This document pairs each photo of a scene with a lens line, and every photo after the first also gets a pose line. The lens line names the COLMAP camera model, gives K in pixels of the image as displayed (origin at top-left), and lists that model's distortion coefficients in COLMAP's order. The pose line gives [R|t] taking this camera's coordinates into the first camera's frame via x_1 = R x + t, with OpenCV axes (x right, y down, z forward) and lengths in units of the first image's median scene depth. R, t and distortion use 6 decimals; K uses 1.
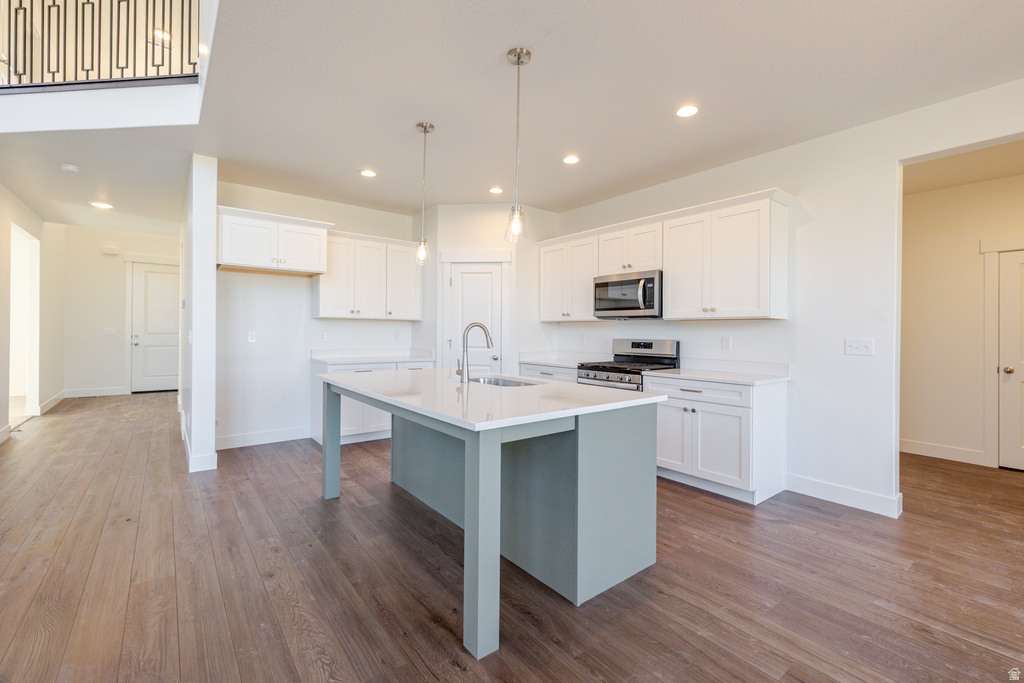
lens RADIAL K [[439.8, 0, 510.8], [0, 439.8, 331.5], [0, 0, 1]] dist [0.003721, -0.000058]
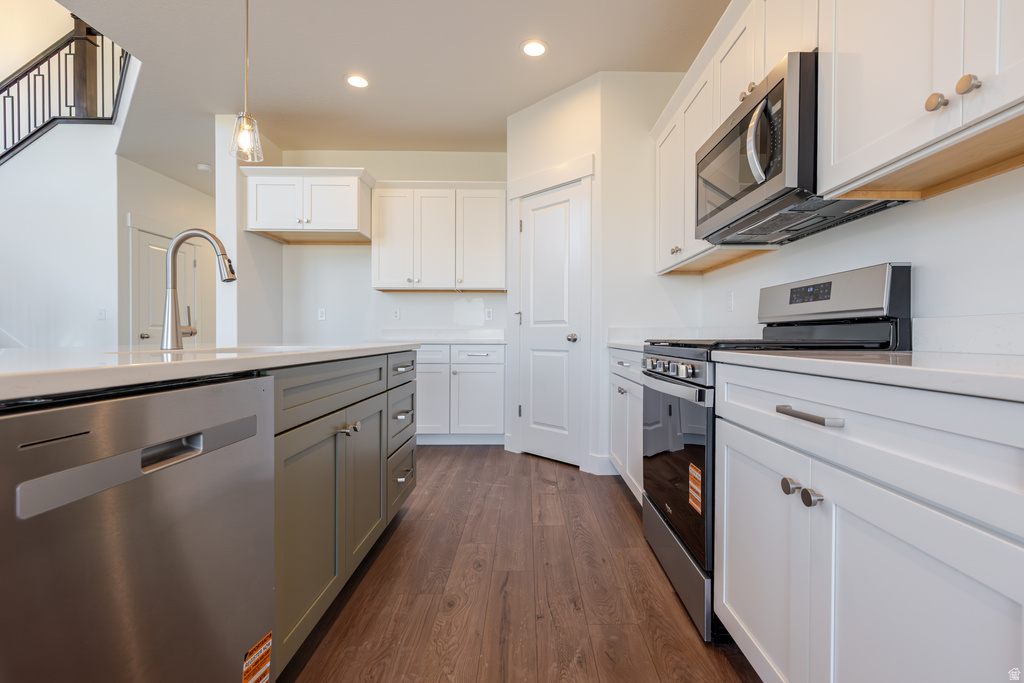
lens RADIAL K [[451.2, 0, 530.8], [0, 451.2, 340.9], [0, 0, 1]] dist [0.000781, 0.000145]
pose [[0.792323, -0.000940, -0.610101, 0.402550], [0.005404, 0.999970, 0.005478, 0.080571], [0.610078, -0.007638, 0.792305, 0.628733]]
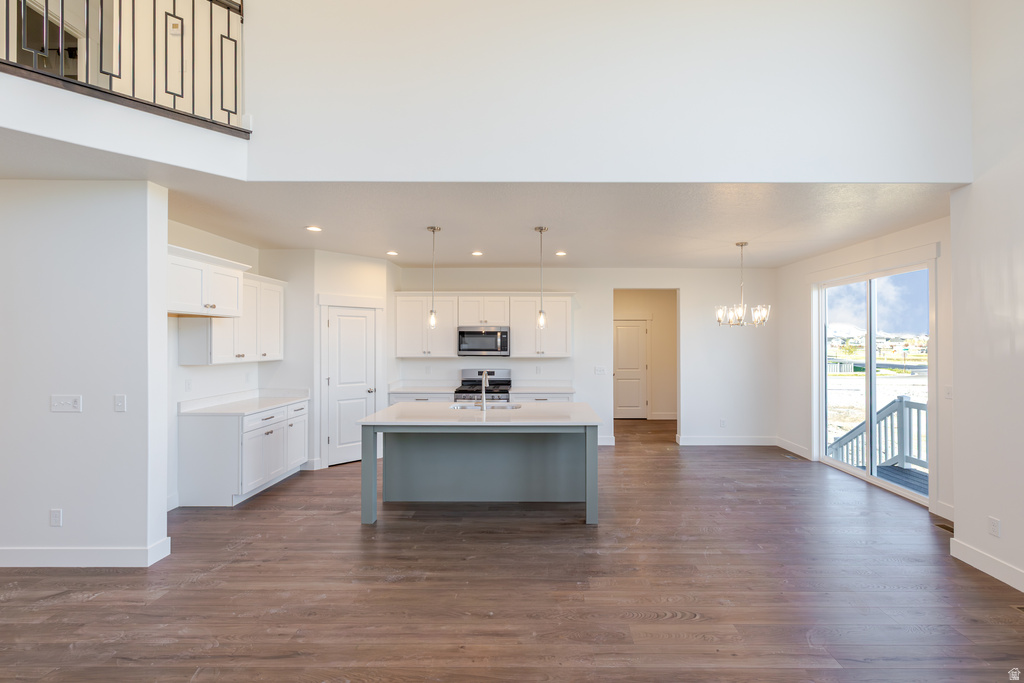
lens RADIAL K [[430.6, 0, 548.8], [0, 430.6, 333.0], [0, 0, 1]] dist [0.003518, 0.000128]
pose [[0.615674, 0.010657, 0.787929, -0.857419], [0.002757, 0.999873, -0.015677, -0.097326], [-0.787996, 0.011824, 0.615567, -0.090023]]
